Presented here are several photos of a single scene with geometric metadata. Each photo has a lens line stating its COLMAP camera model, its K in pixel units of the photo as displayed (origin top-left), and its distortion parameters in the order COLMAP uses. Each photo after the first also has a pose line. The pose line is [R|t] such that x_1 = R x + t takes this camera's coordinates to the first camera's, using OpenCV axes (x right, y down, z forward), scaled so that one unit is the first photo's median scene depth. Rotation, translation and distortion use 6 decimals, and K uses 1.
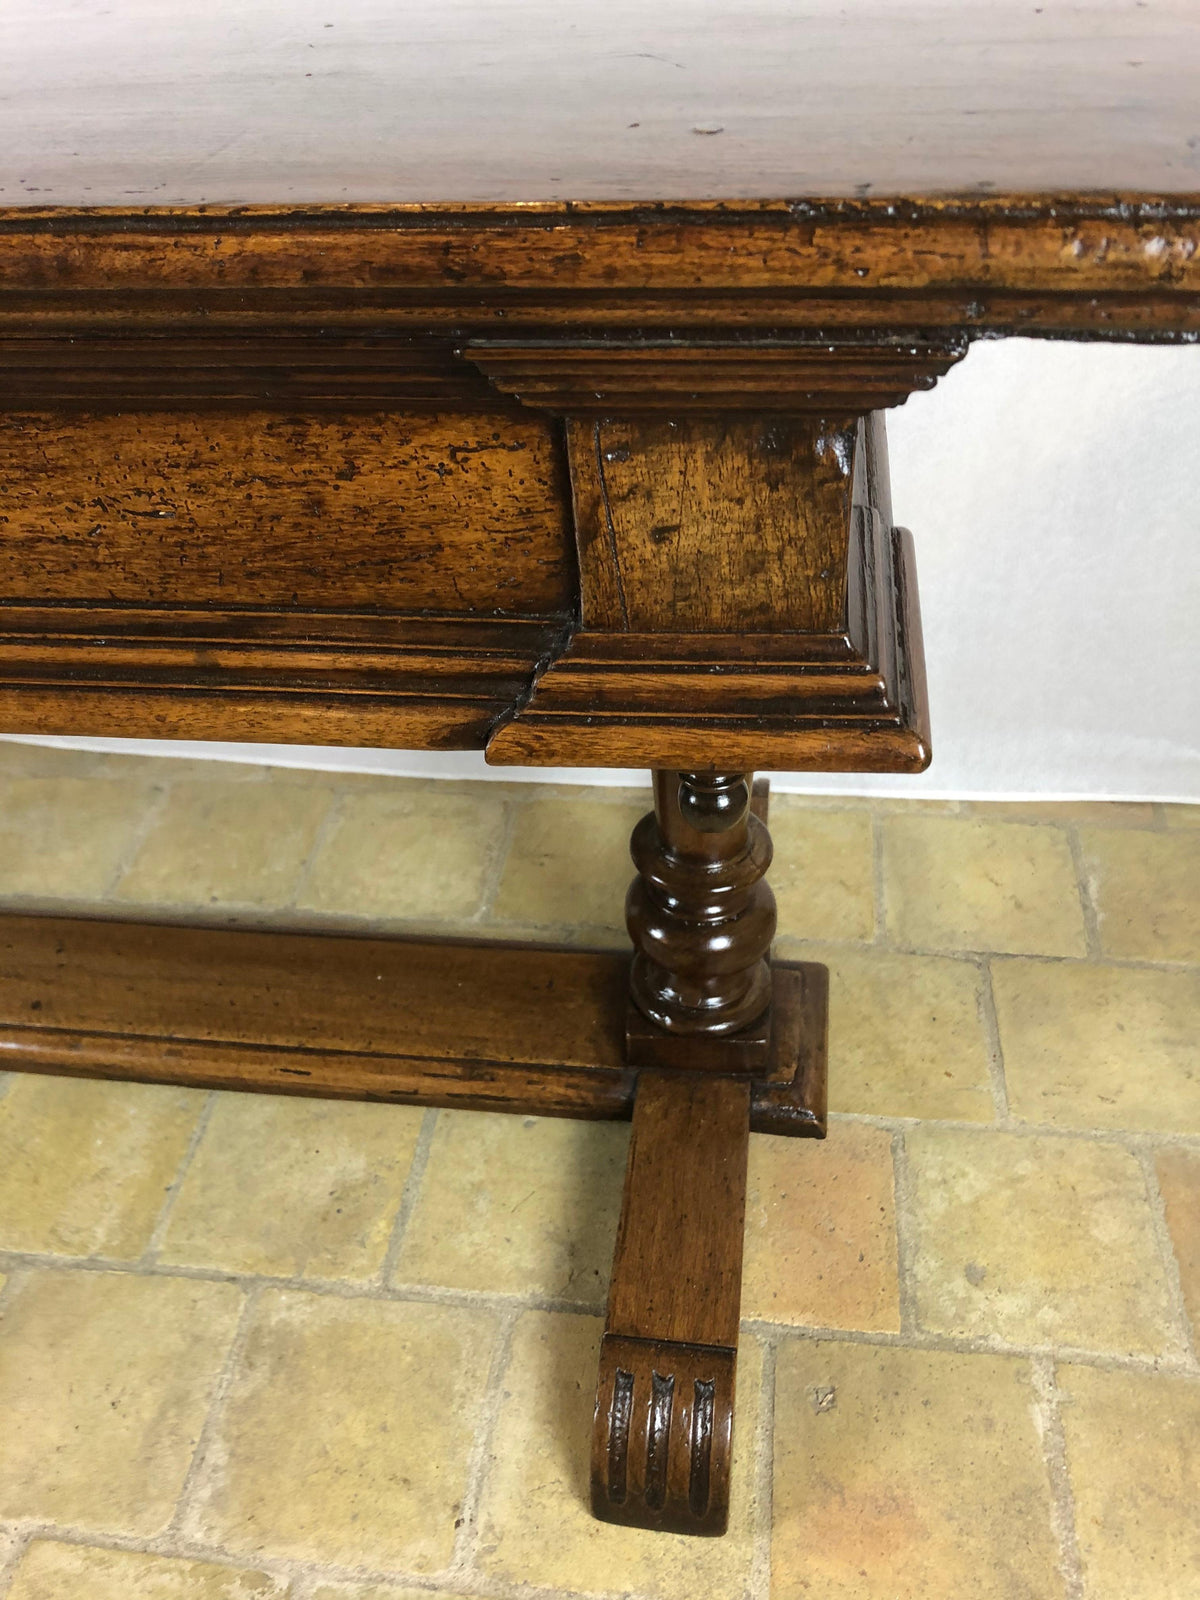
lens RADIAL K [[1325.0, 0, 600.0], [0, 1325.0, 800.0], [0, 0, 1]] dist [-0.004361, 0.013256]
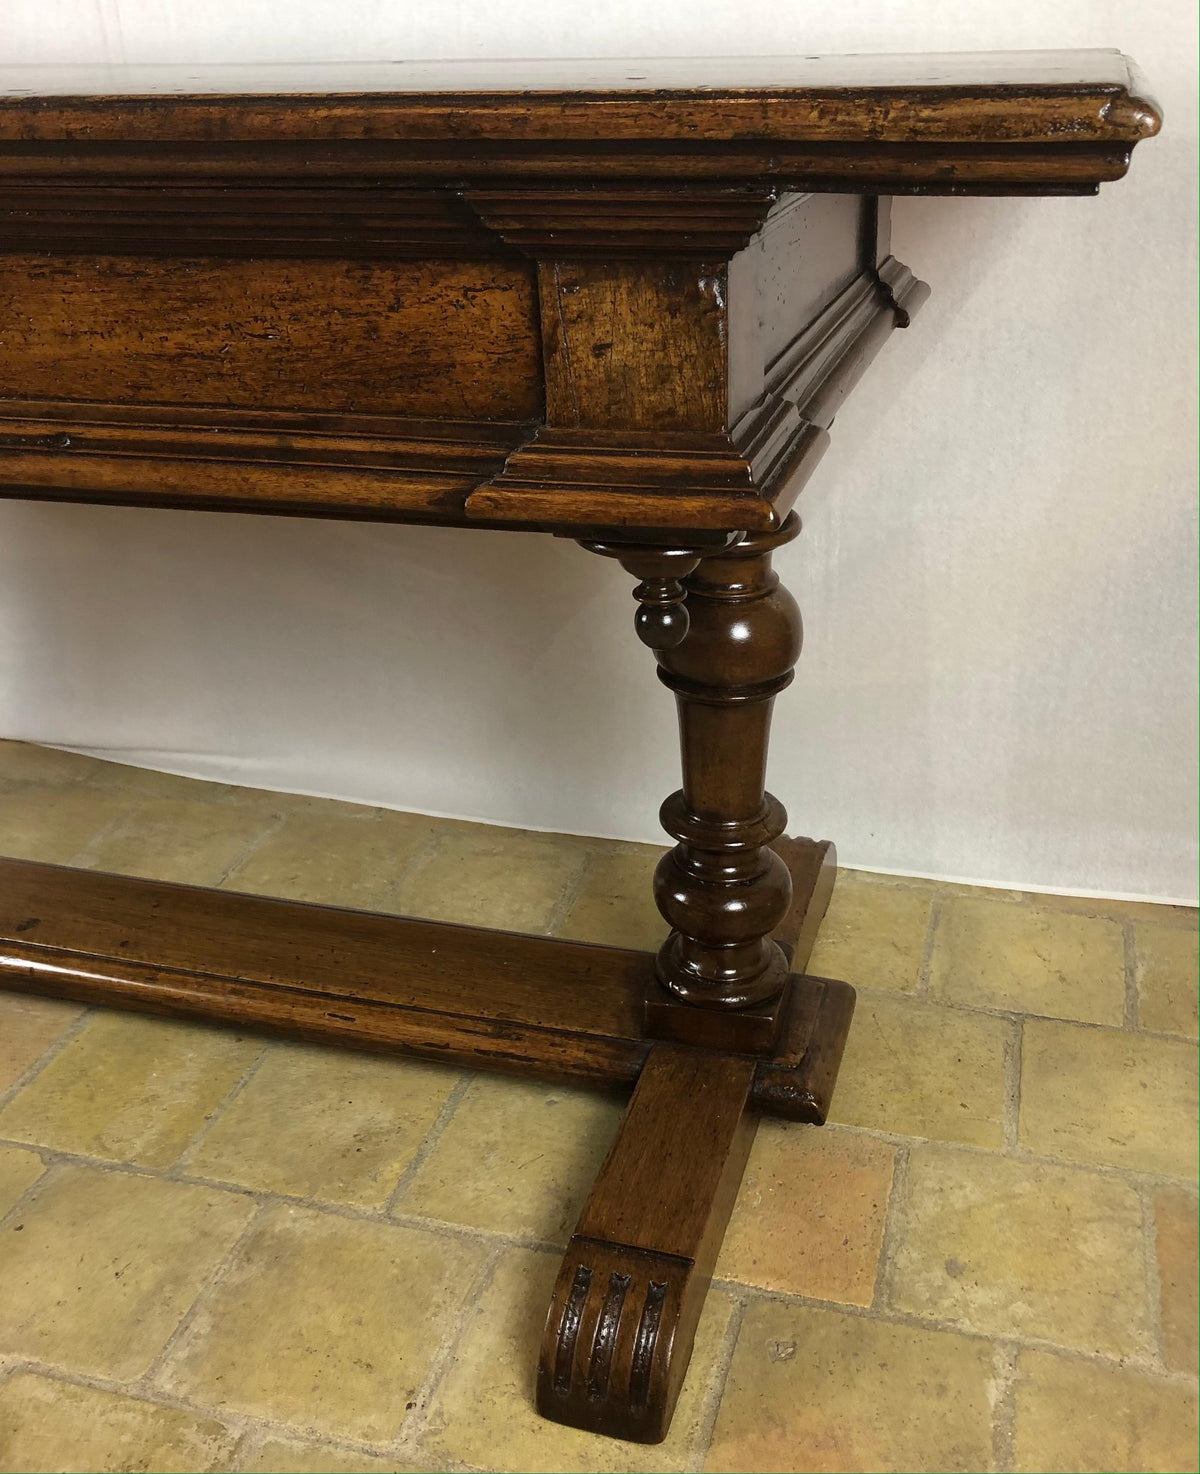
lens RADIAL K [[1425.0, 0, 661.2], [0, 1425.0, 731.7], [0, 0, 1]] dist [0.000495, 0.005880]
pose [[0.990763, 0.089225, -0.102111, 0.139920], [-0.111282, 0.965292, -0.236277, 0.252616], [0.077486, 0.245458, 0.966306, -0.174249]]
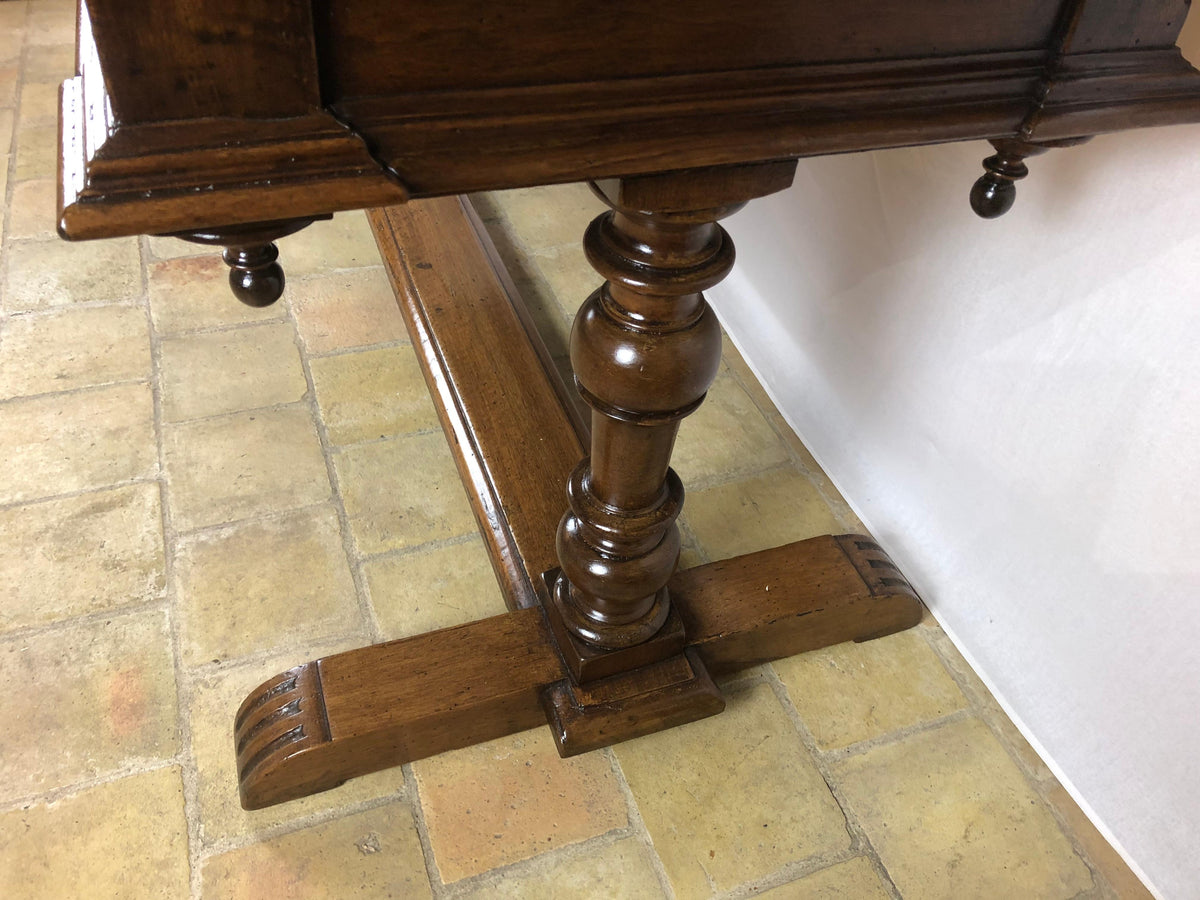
lens RADIAL K [[980.3, 0, 600.0], [0, 980.3, 450.0], [0, 0, 1]] dist [-0.001142, 0.020511]
pose [[0.462396, 0.668248, -0.582782, 0.549261], [-0.649728, 0.702617, 0.290144, -0.230115], [0.603360, 0.244488, 0.759066, 0.307070]]
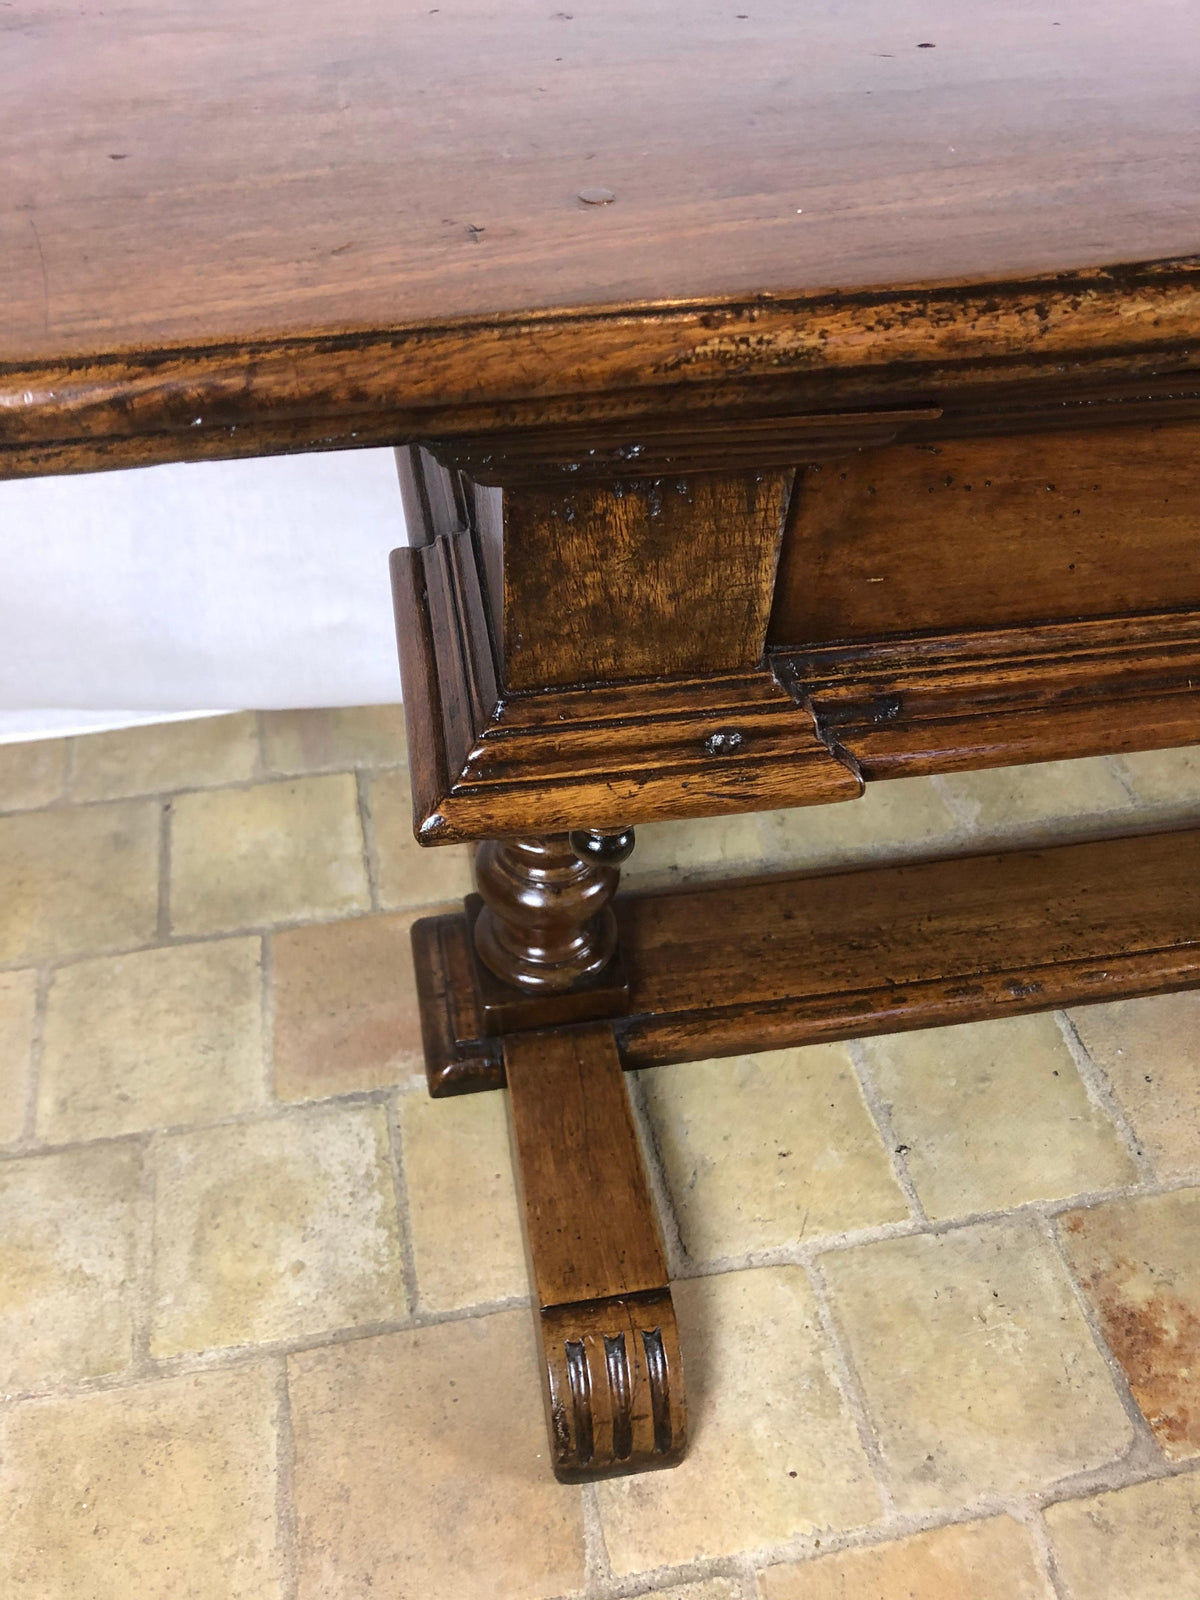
lens RADIAL K [[1309.5, 0, 592.2], [0, 1309.5, 782.8], [0, 0, 1]] dist [-0.003441, -0.005238]
pose [[0.946305, -0.175834, 0.271272, -1.442434], [0.156148, 0.983374, 0.092699, -0.138411], [-0.283062, -0.045363, 0.958028, 0.238279]]
